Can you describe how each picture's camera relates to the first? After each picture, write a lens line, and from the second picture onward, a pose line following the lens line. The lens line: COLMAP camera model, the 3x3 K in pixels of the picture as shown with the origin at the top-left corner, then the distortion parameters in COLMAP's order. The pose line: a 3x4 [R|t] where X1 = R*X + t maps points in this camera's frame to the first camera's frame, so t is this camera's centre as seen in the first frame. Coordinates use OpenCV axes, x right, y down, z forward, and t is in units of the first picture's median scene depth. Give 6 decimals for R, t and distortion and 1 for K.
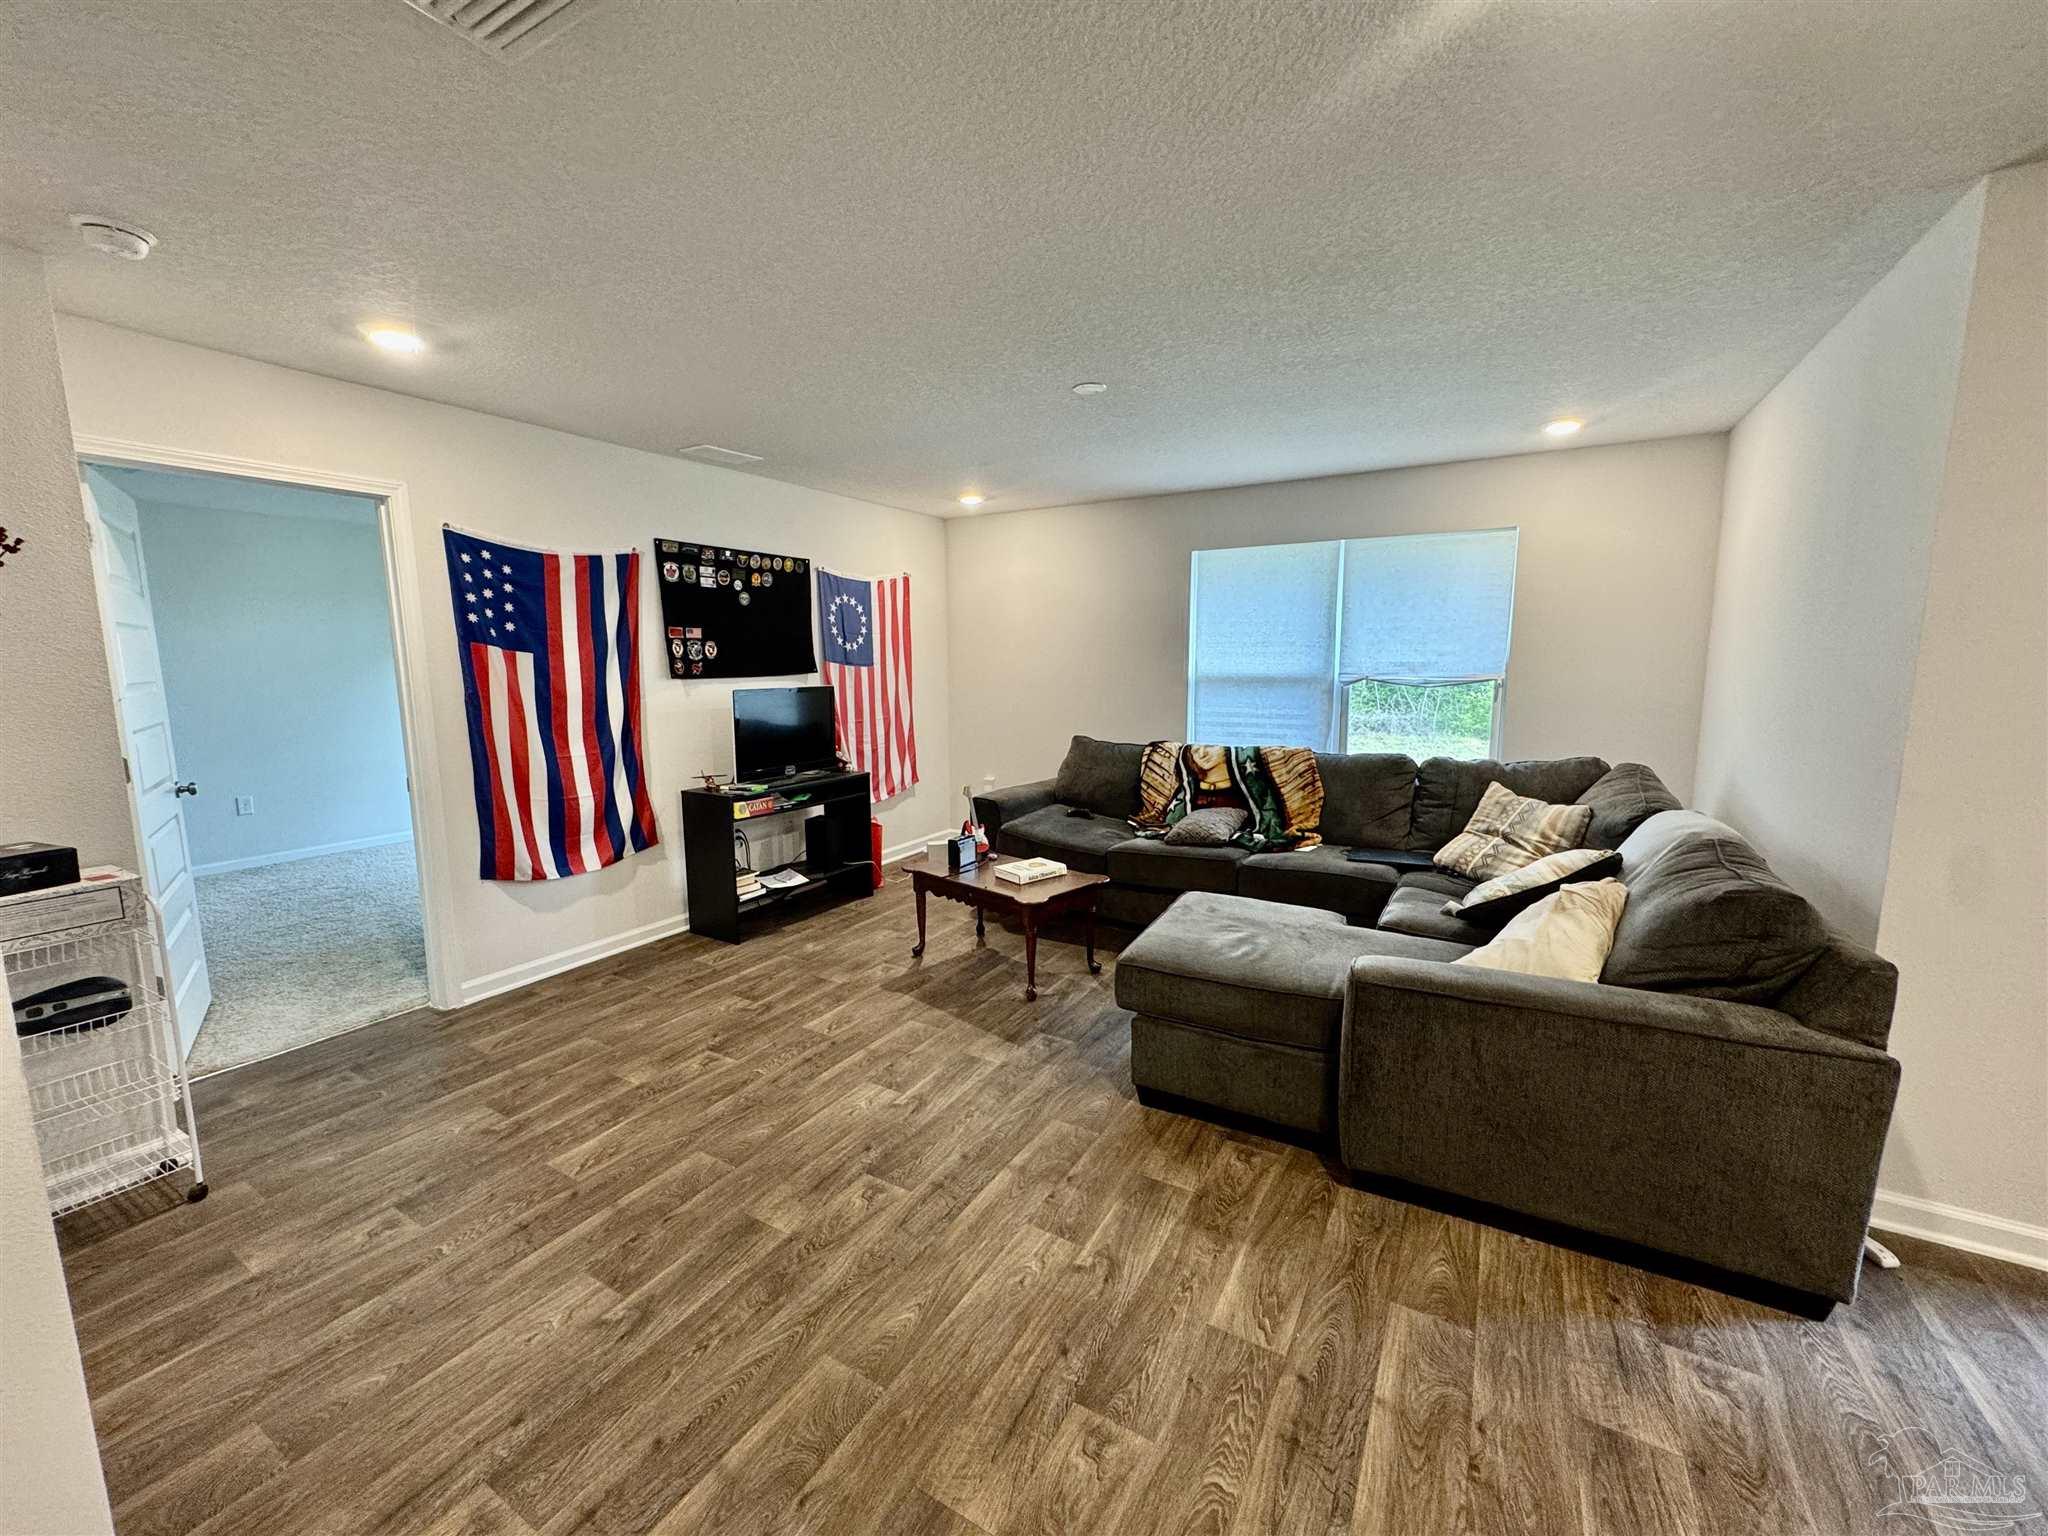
lens RADIAL K [[813.9, 0, 1048.1], [0, 813.9, 776.8], [0, 0, 1]] dist [0.002150, 0.000101]
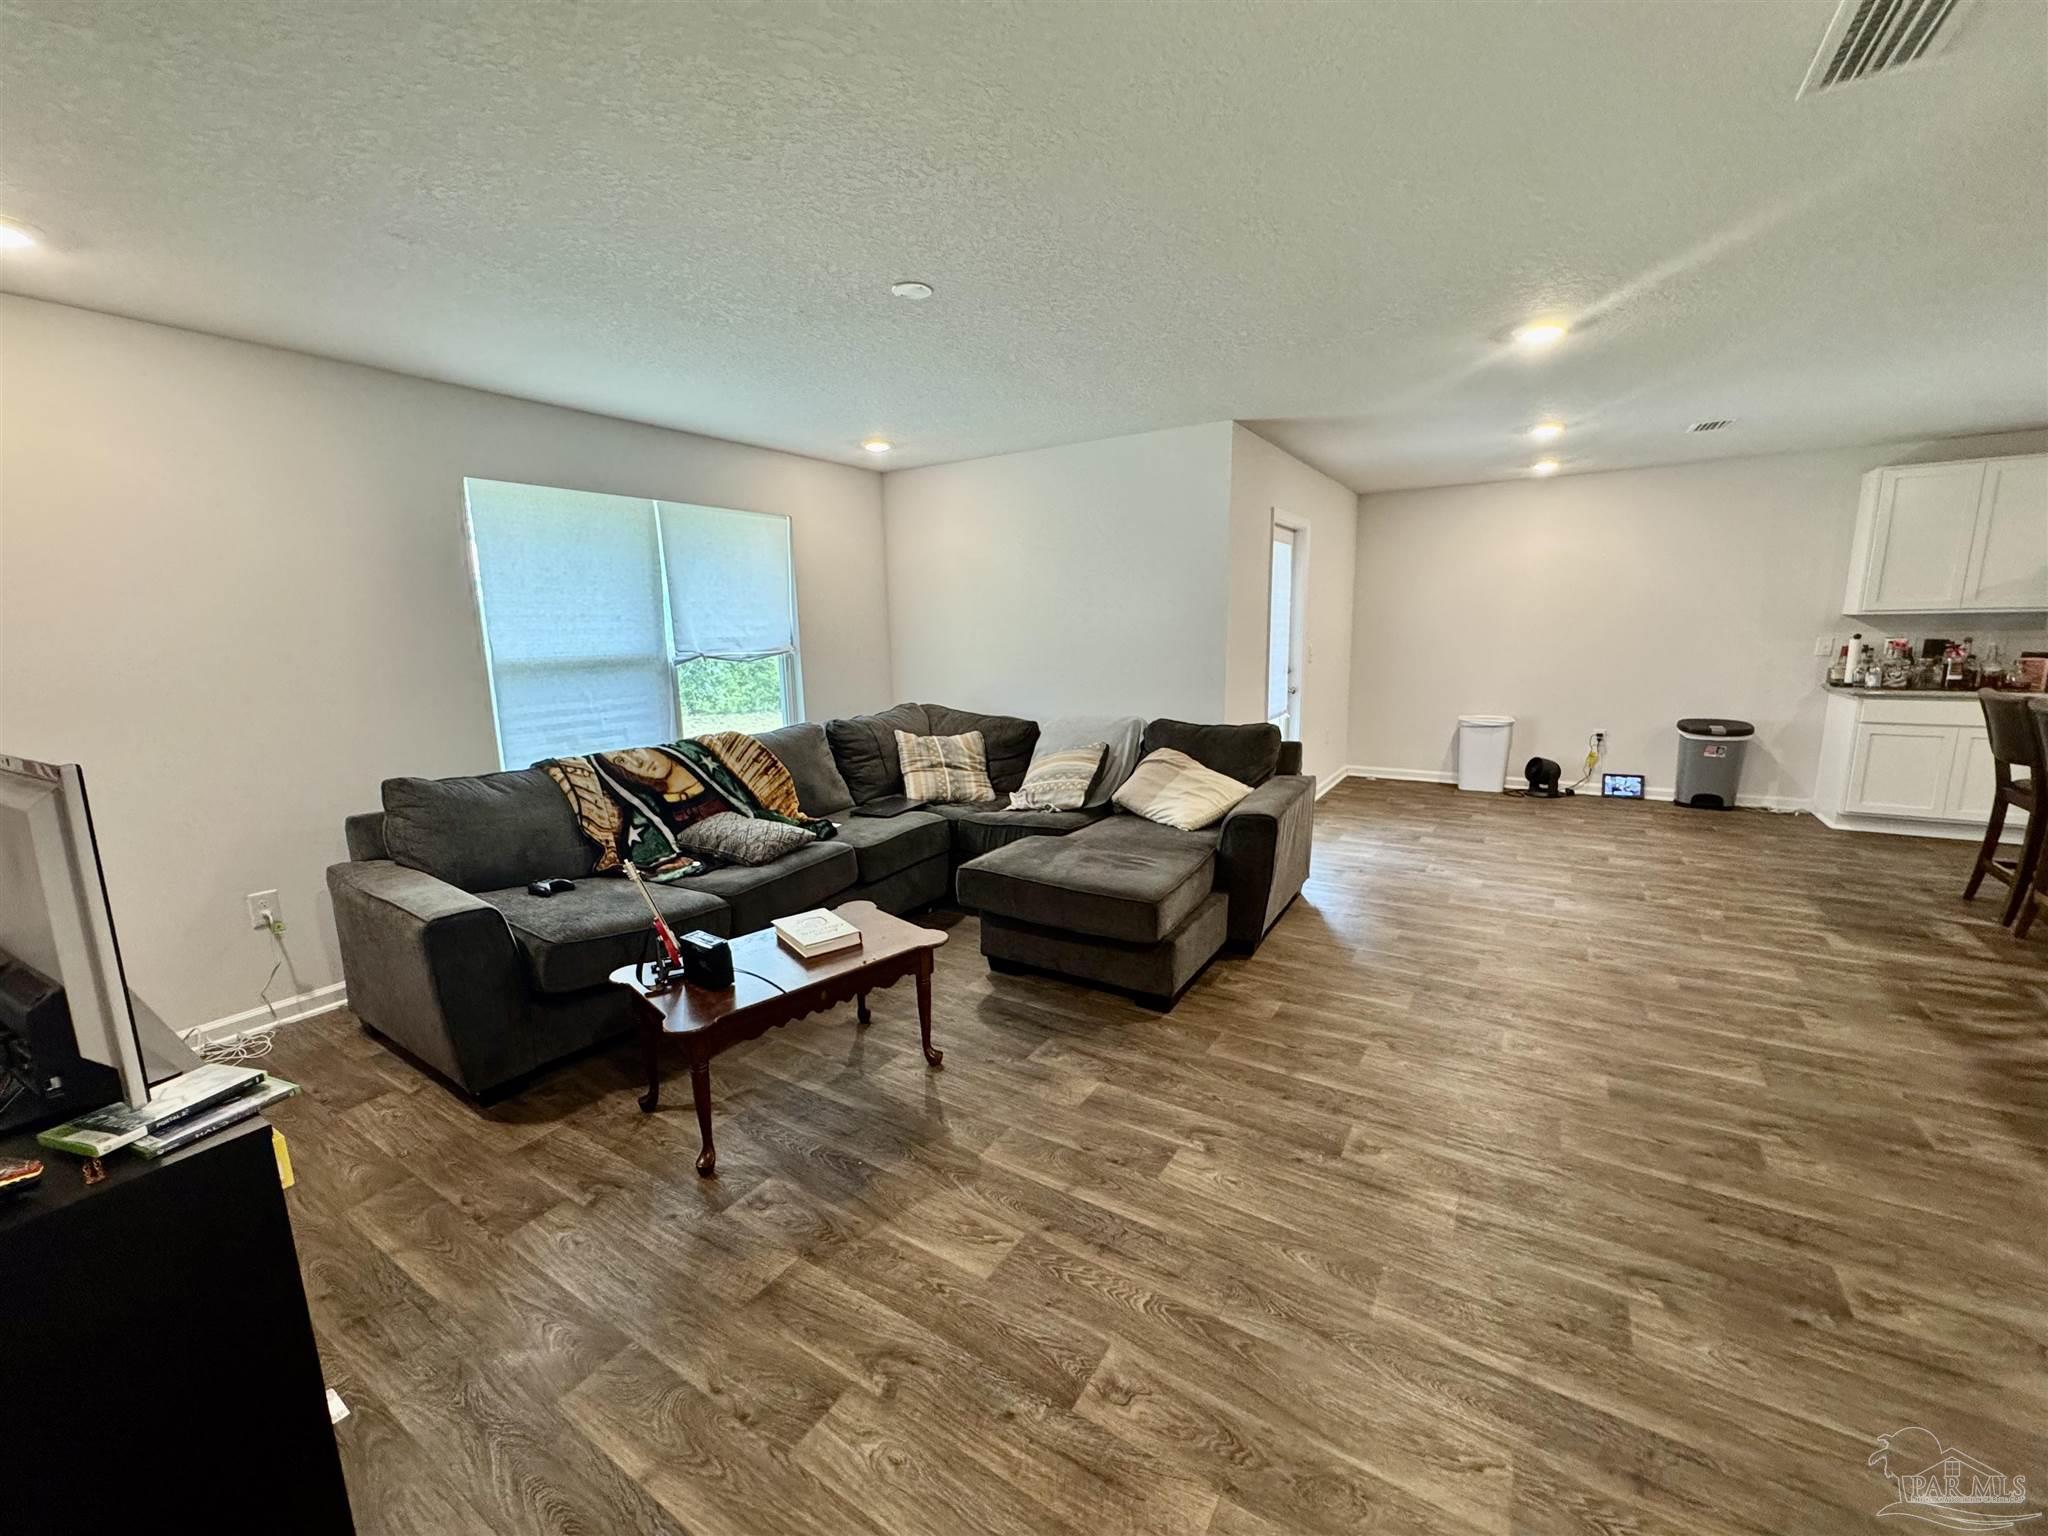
lens RADIAL K [[813.9, 0, 1016.6], [0, 813.9, 755.0], [0, 0, 1]] dist [0.002150, 0.000101]
pose [[0.058926, -0.152979, 0.986471, -0.735803], [0.168161, 0.975588, 0.141246, -0.111692], [-0.983997, 0.157563, 0.083212, 0.805288]]
